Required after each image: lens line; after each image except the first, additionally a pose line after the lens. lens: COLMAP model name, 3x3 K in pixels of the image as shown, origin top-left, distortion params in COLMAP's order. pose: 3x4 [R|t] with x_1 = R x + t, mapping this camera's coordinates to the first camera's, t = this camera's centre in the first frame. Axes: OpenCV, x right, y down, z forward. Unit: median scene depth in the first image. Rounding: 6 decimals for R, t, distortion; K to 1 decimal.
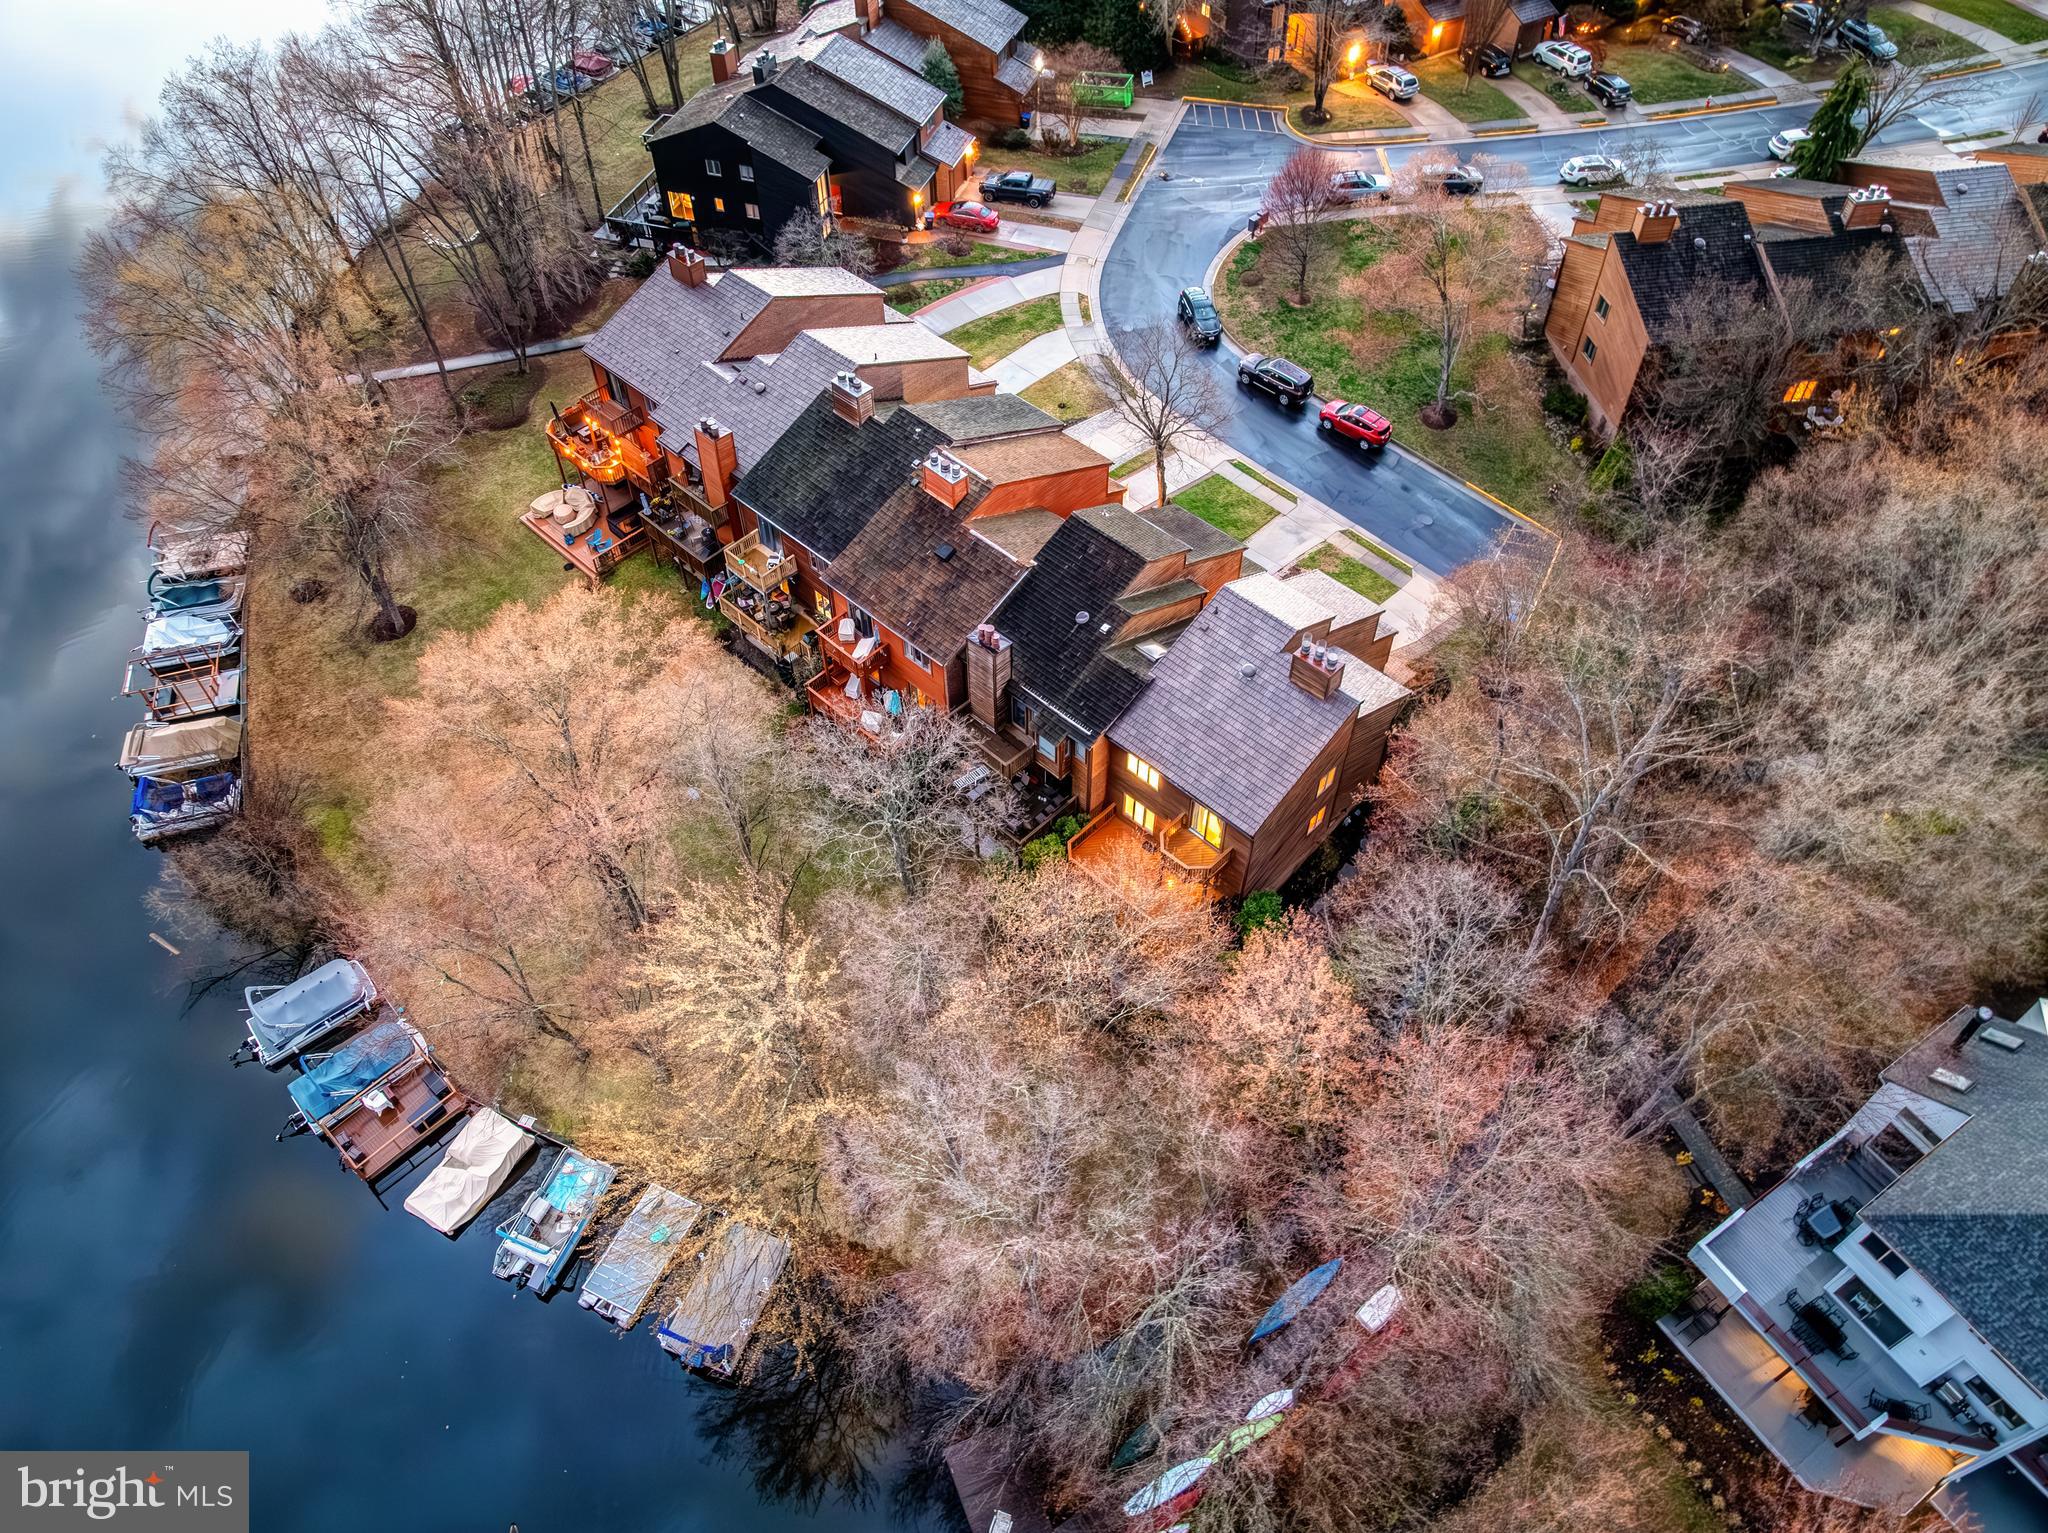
lens RADIAL K [[1438.3, 0, 1030.4], [0, 1438.3, 769.5], [0, 0, 1]] dist [-0.058679, 0.037227]
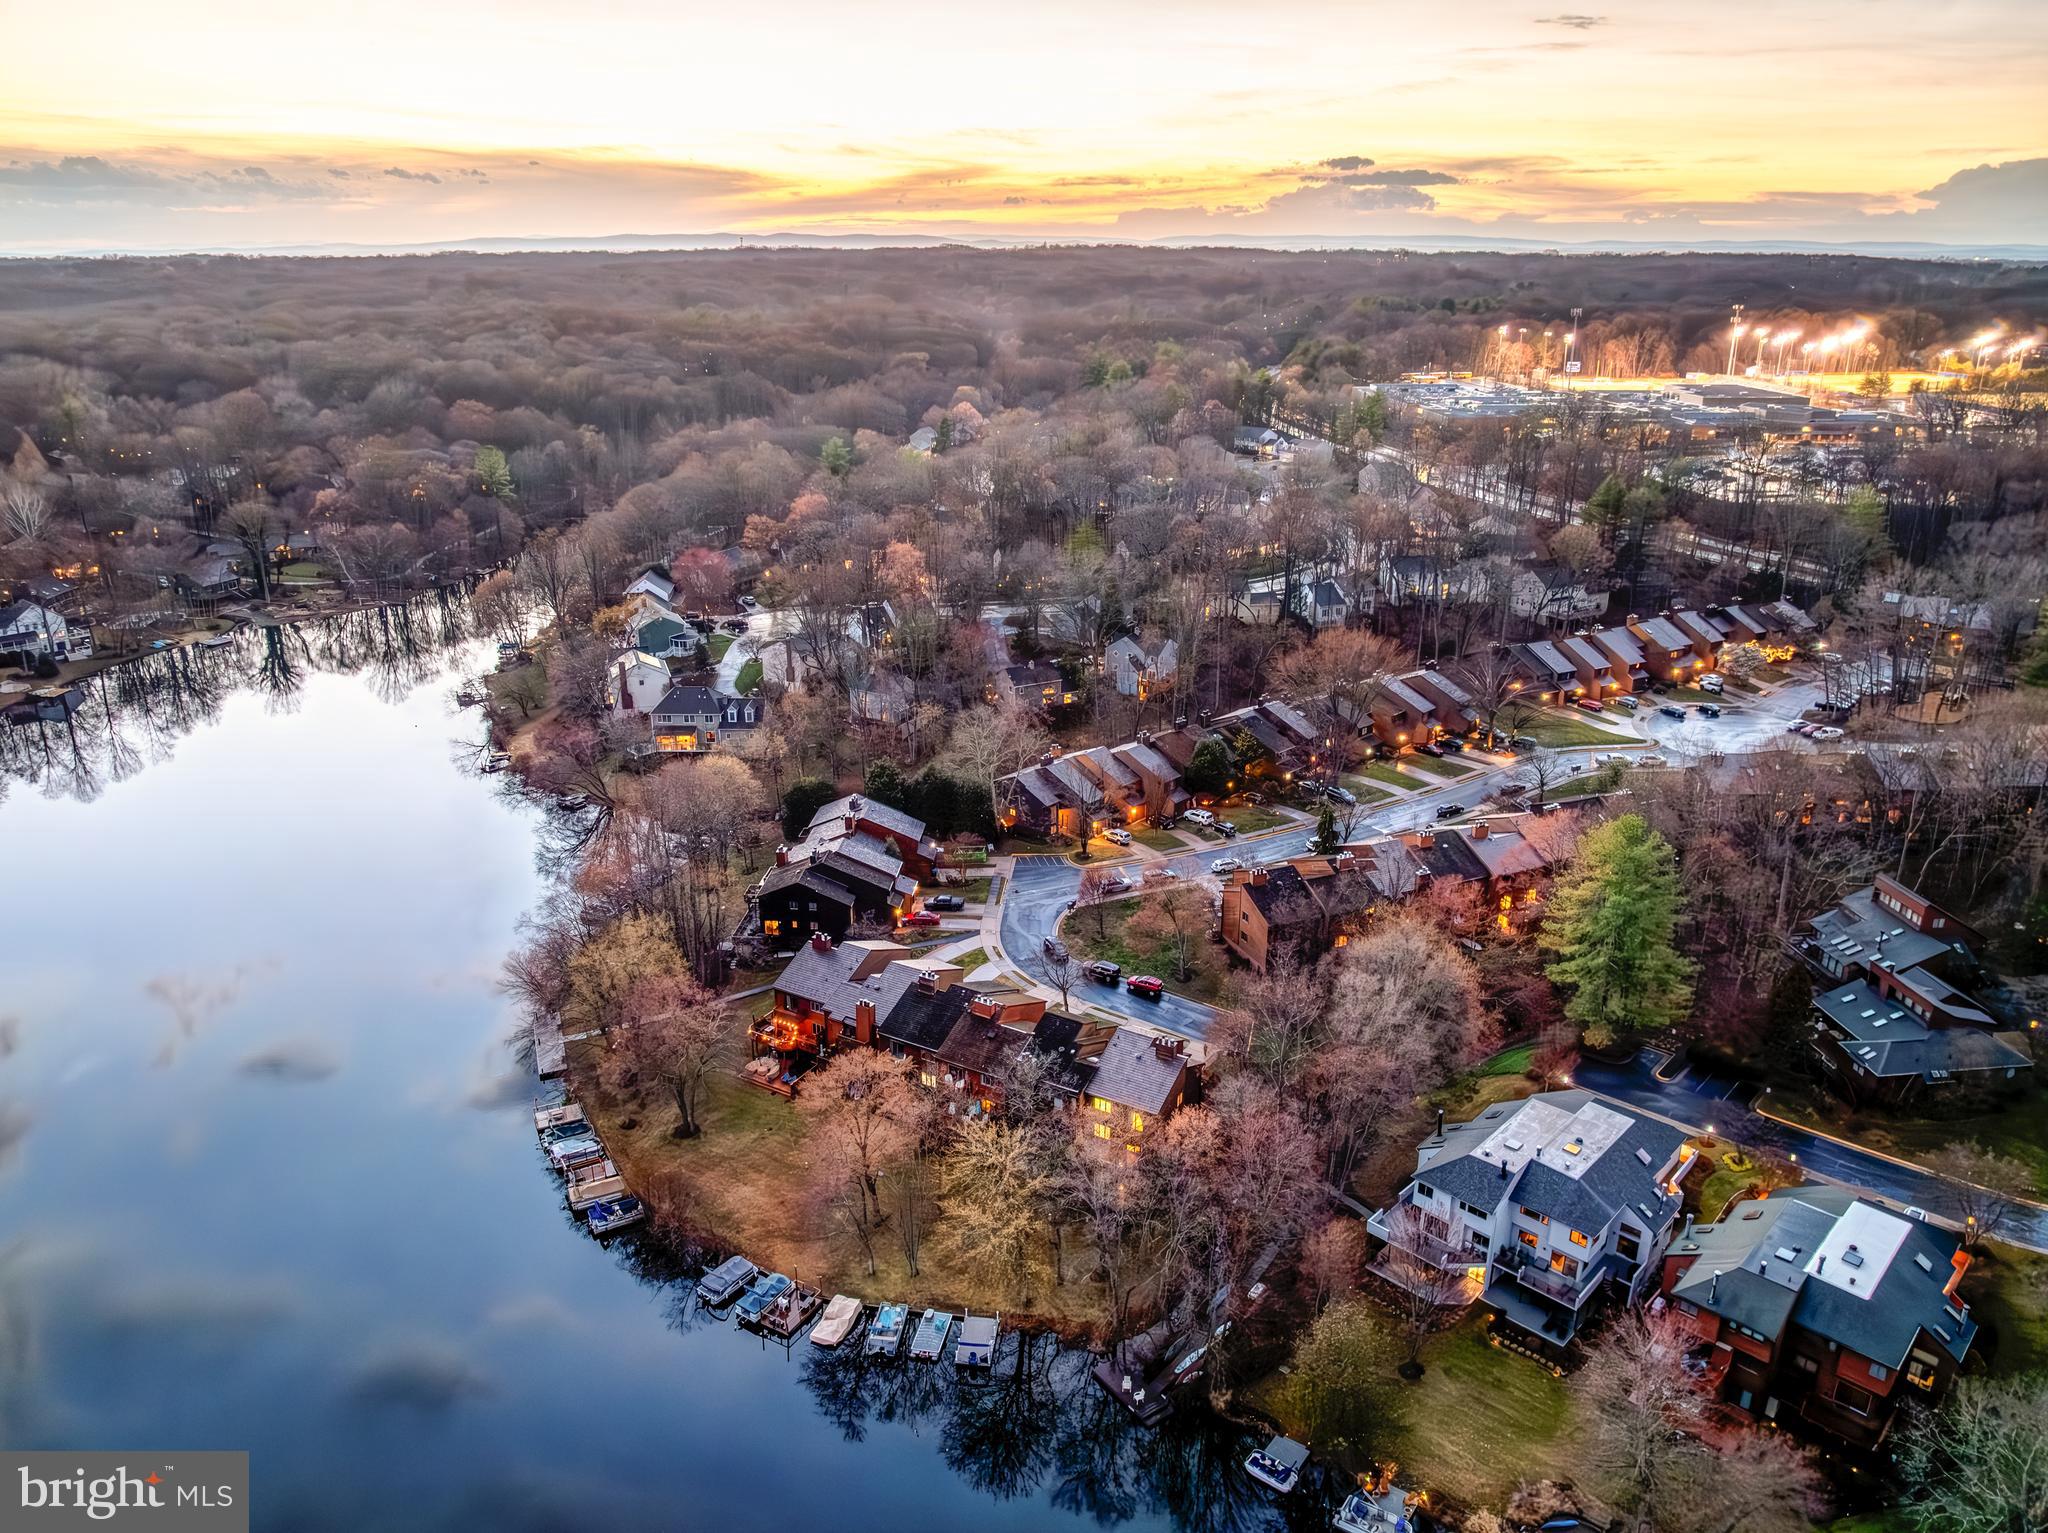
lens RADIAL K [[1438.3, 0, 1030.4], [0, 1438.3, 769.5], [0, 0, 1]] dist [-0.058679, 0.037227]
pose [[0.971962, -0.076956, 0.222188, -0.325052], [0.177874, 0.858650, -0.480710, 0.402758], [-0.153788, 0.506753, 0.848263, -0.777382]]
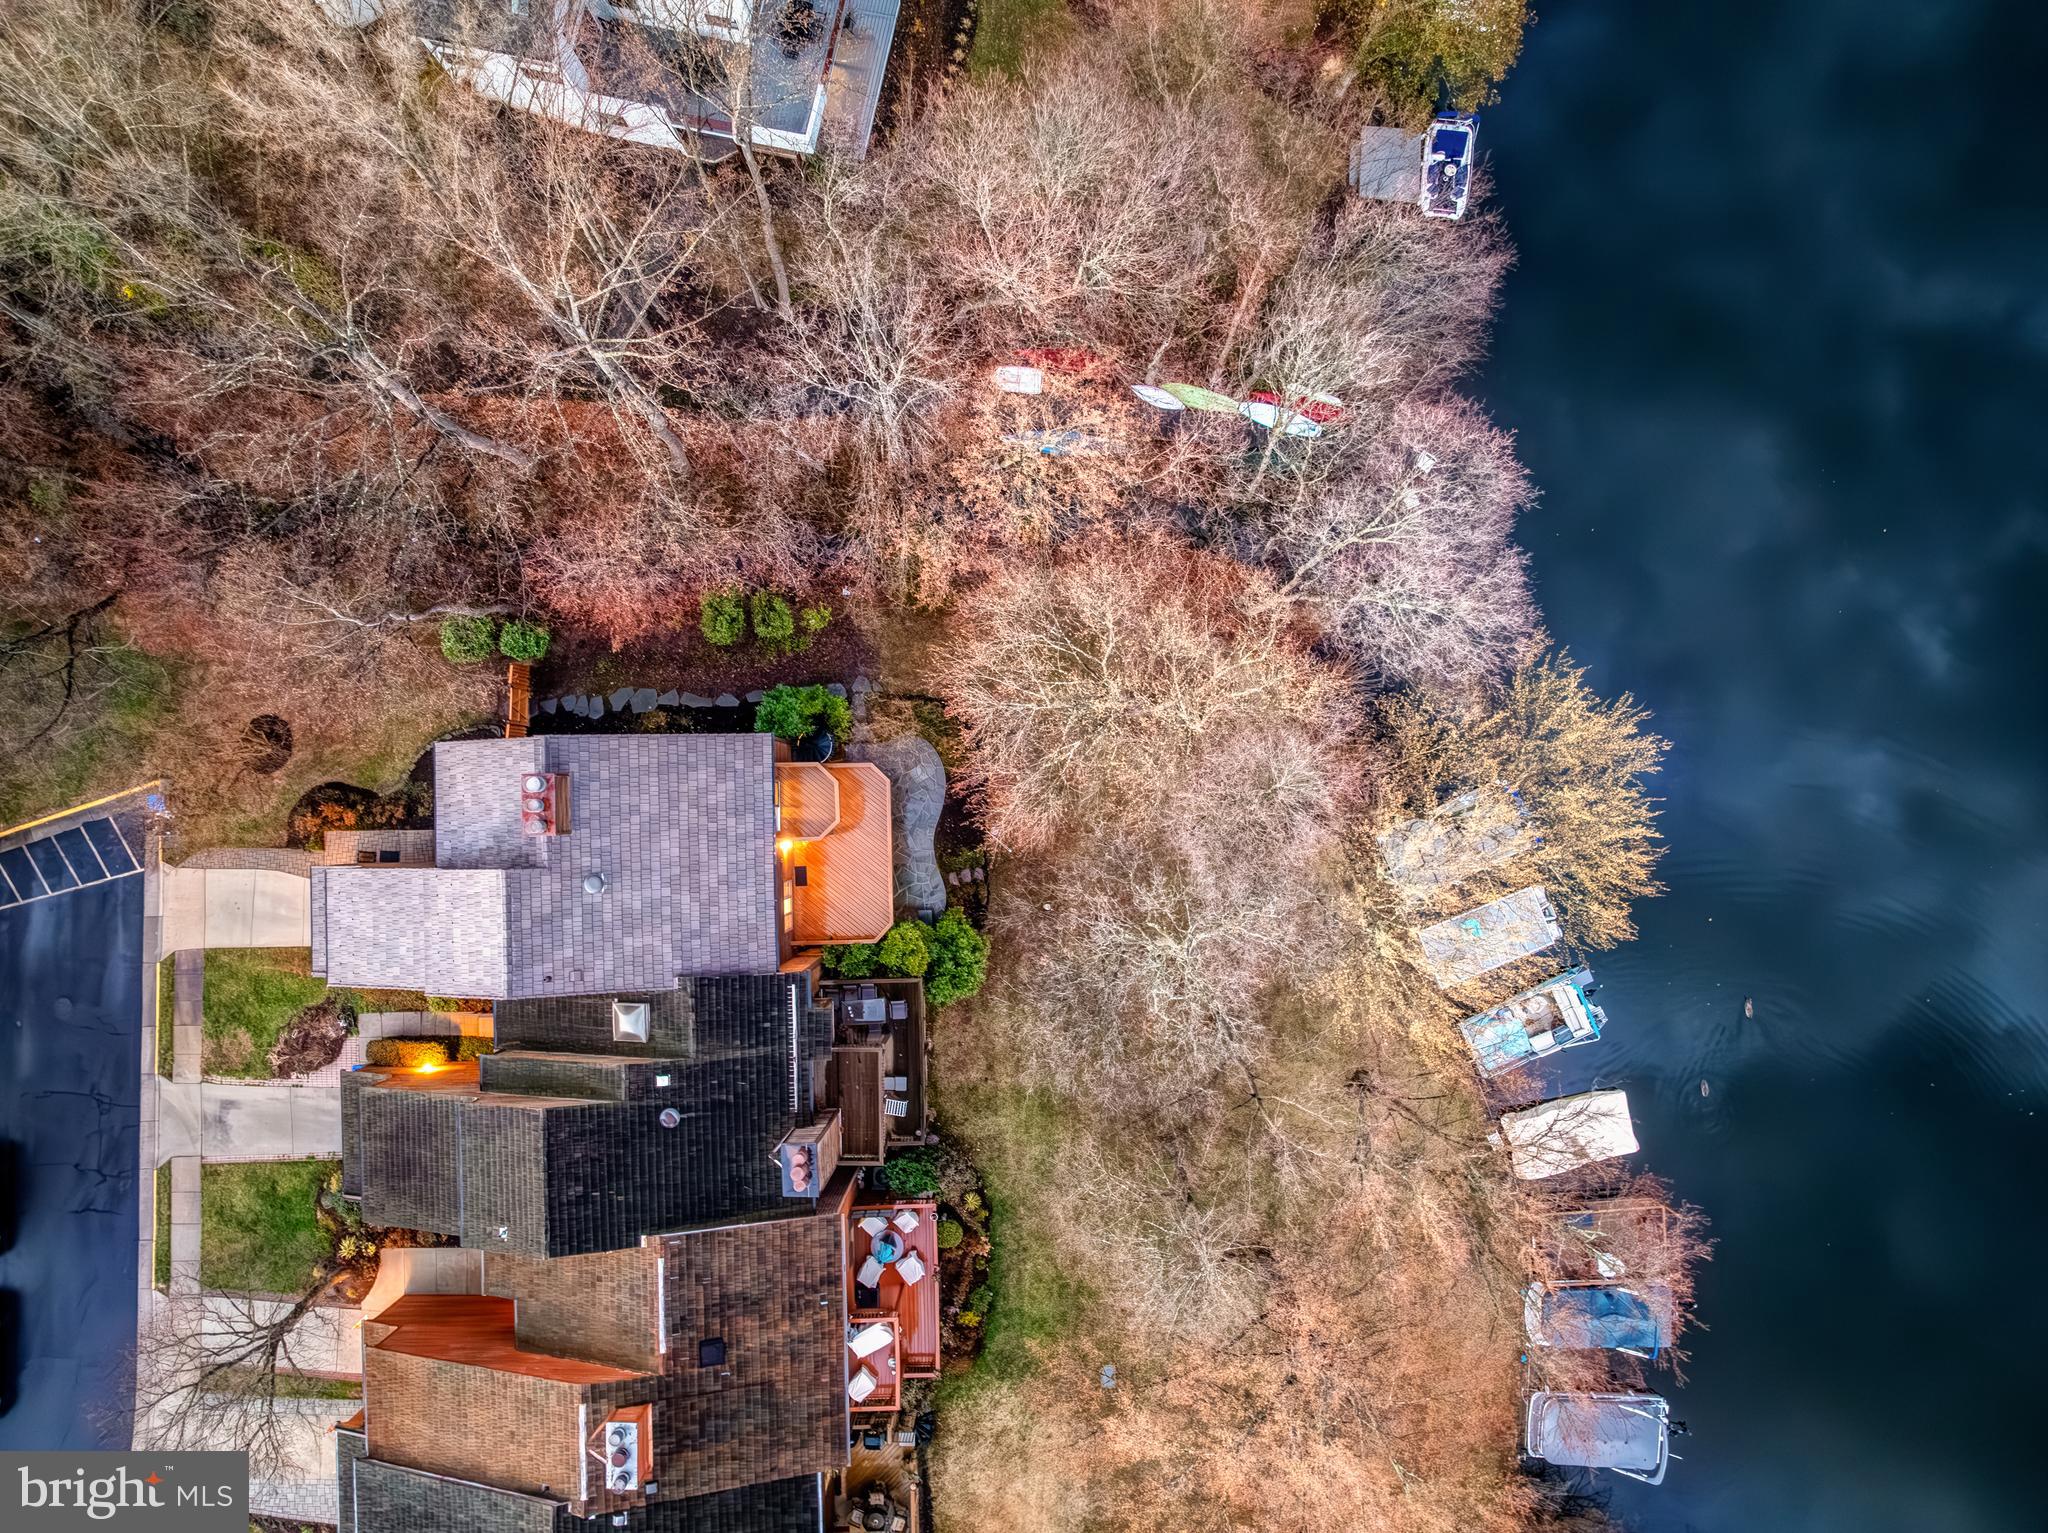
lens RADIAL K [[1438.3, 0, 1030.4], [0, 1438.3, 769.5], [0, 0, 1]] dist [-0.058679, 0.037227]
pose [[-0.713073, -0.700599, 0.026238, 0.009035], [0.542083, -0.527228, 0.654352, -0.322597], [-0.444605, 0.480824, 0.755735, 0.244799]]
